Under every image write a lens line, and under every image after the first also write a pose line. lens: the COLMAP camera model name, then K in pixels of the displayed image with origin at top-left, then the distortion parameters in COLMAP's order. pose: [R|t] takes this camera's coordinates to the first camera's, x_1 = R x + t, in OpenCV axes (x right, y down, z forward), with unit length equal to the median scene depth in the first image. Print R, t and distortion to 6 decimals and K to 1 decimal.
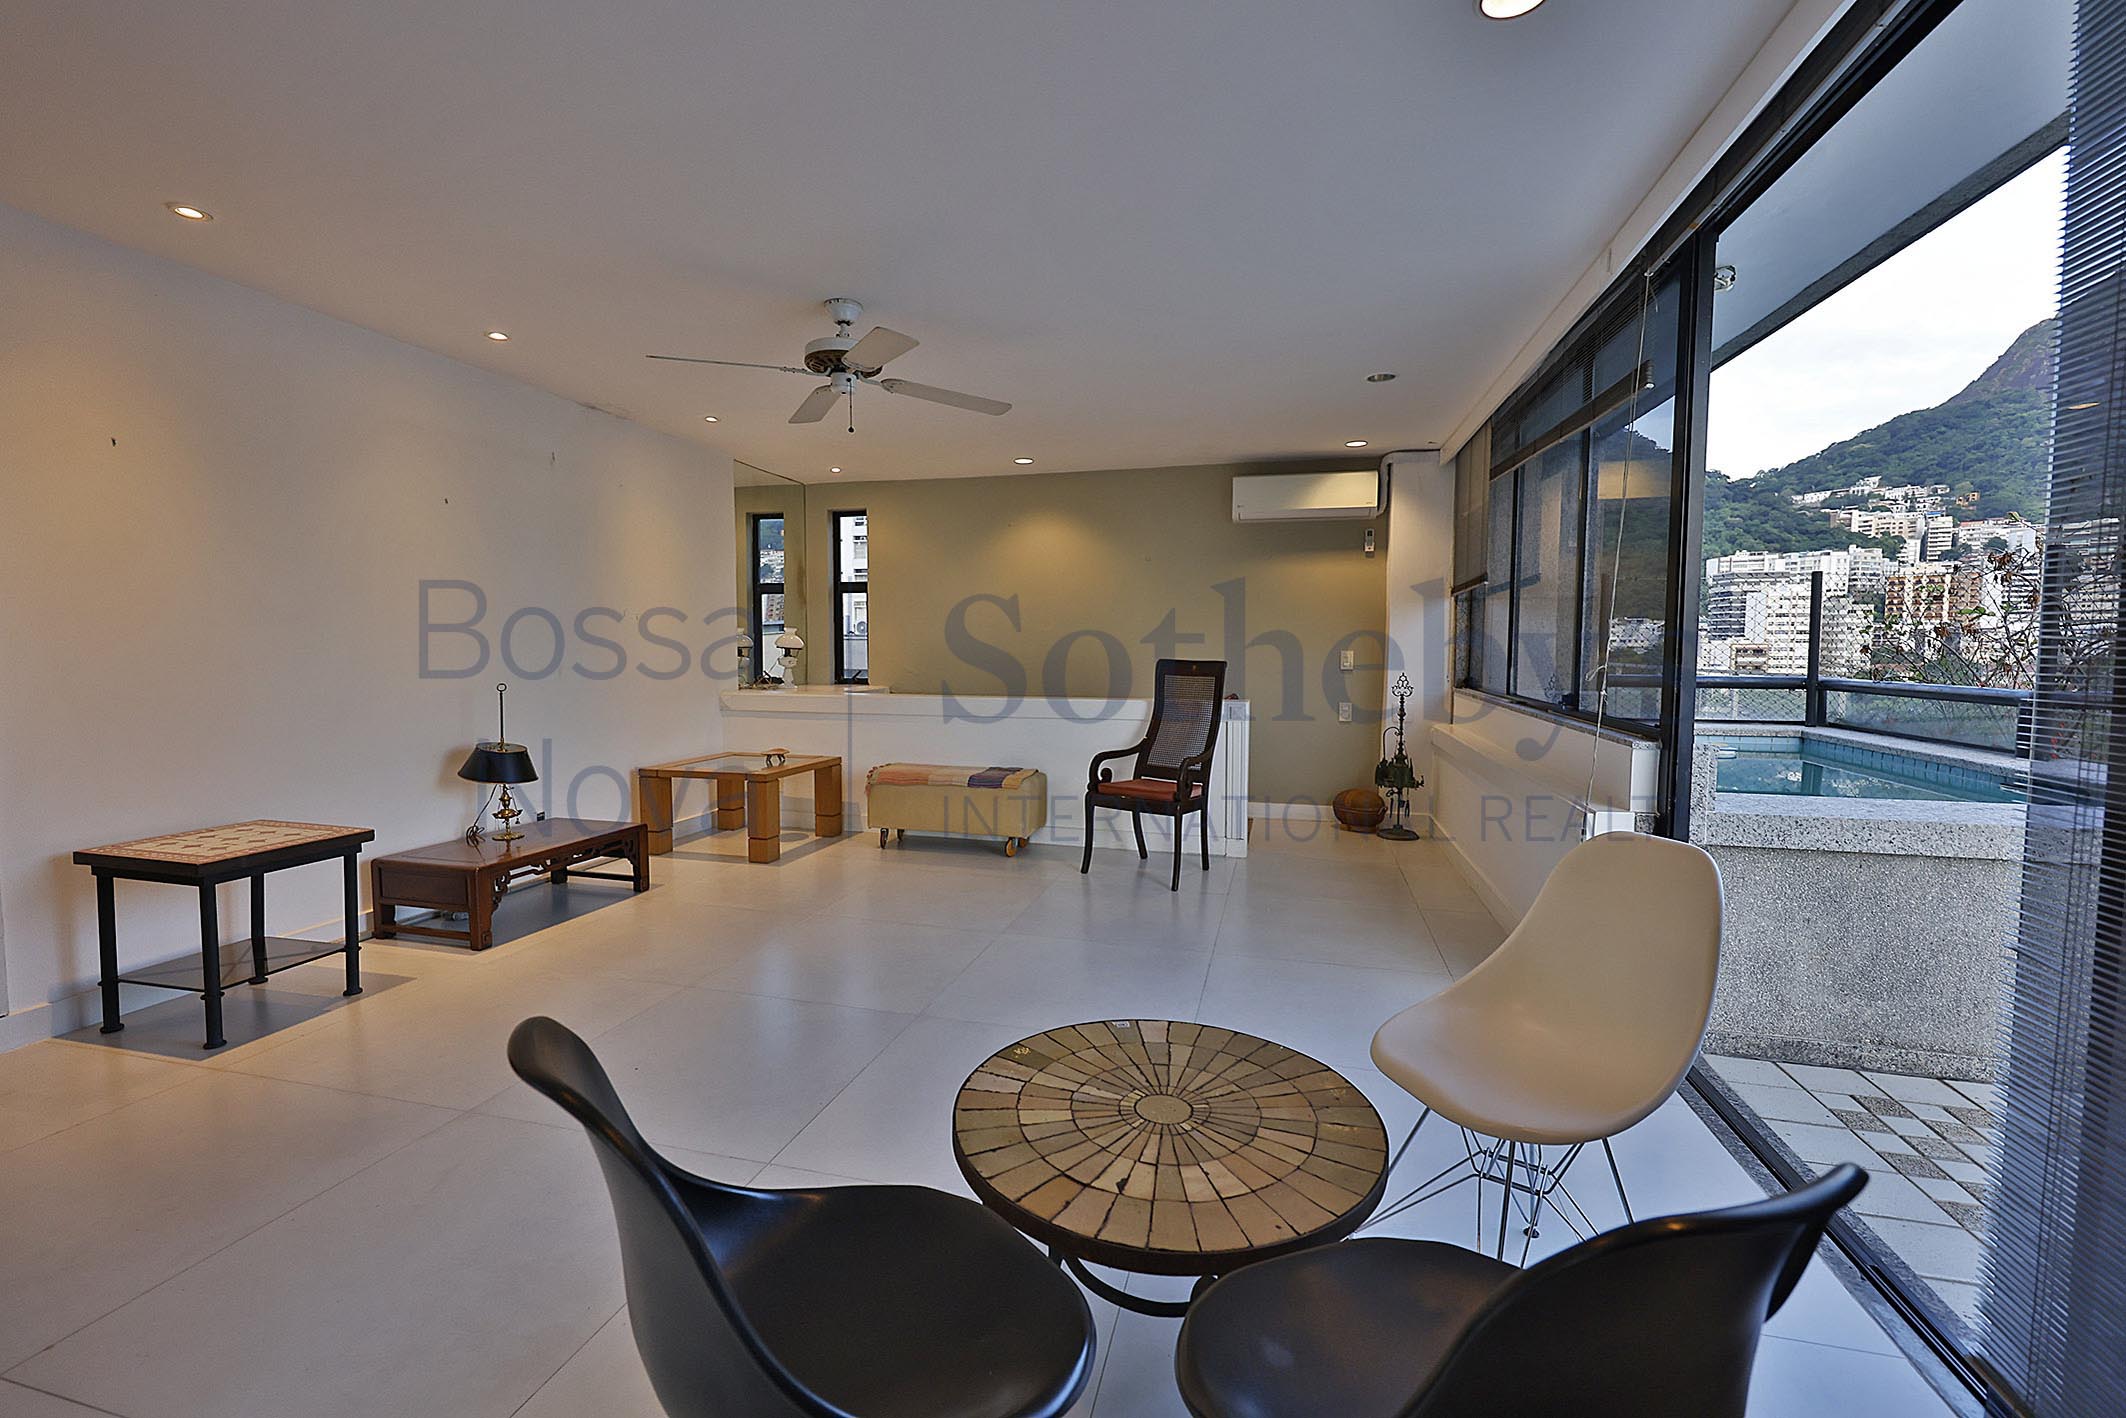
lens RADIAL K [[900.2, 0, 1063.0], [0, 900.2, 709.0], [0, 0, 1]] dist [-0.000343, 0.000155]
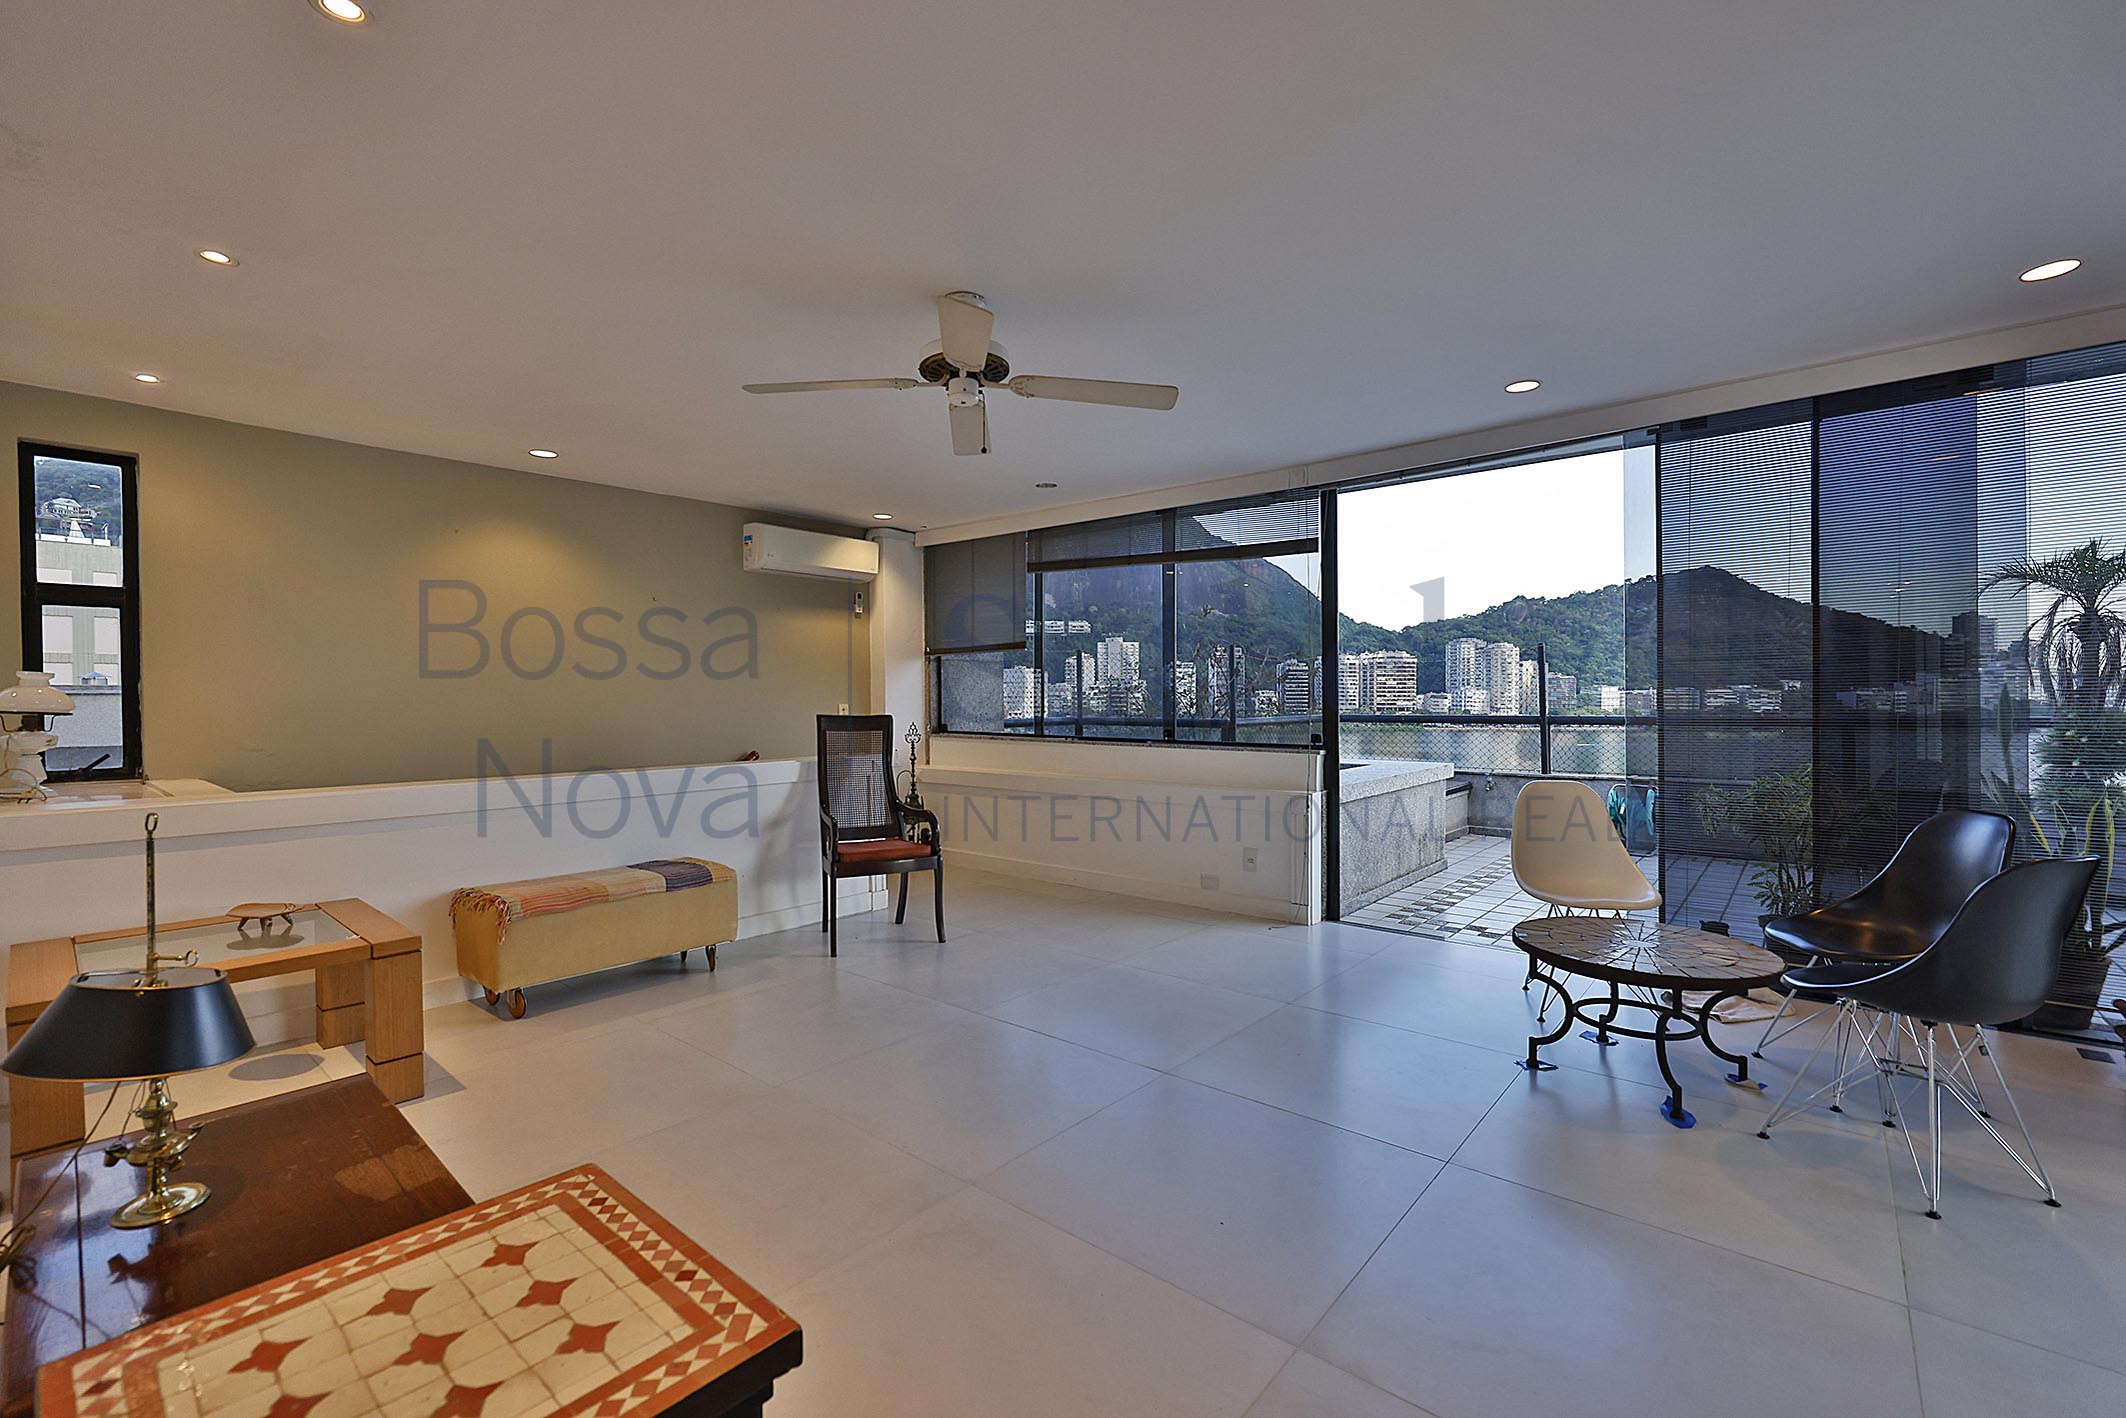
lens RADIAL K [[900.2, 0, 1063.0], [0, 900.2, 709.0], [0, 0, 1]] dist [-0.000343, 0.000155]
pose [[0.418071, -0.020673, 0.908179, -0.570420], [0.075755, 0.997052, -0.012177, -0.027965], [-0.905250, 0.073890, 0.418404, 0.342122]]
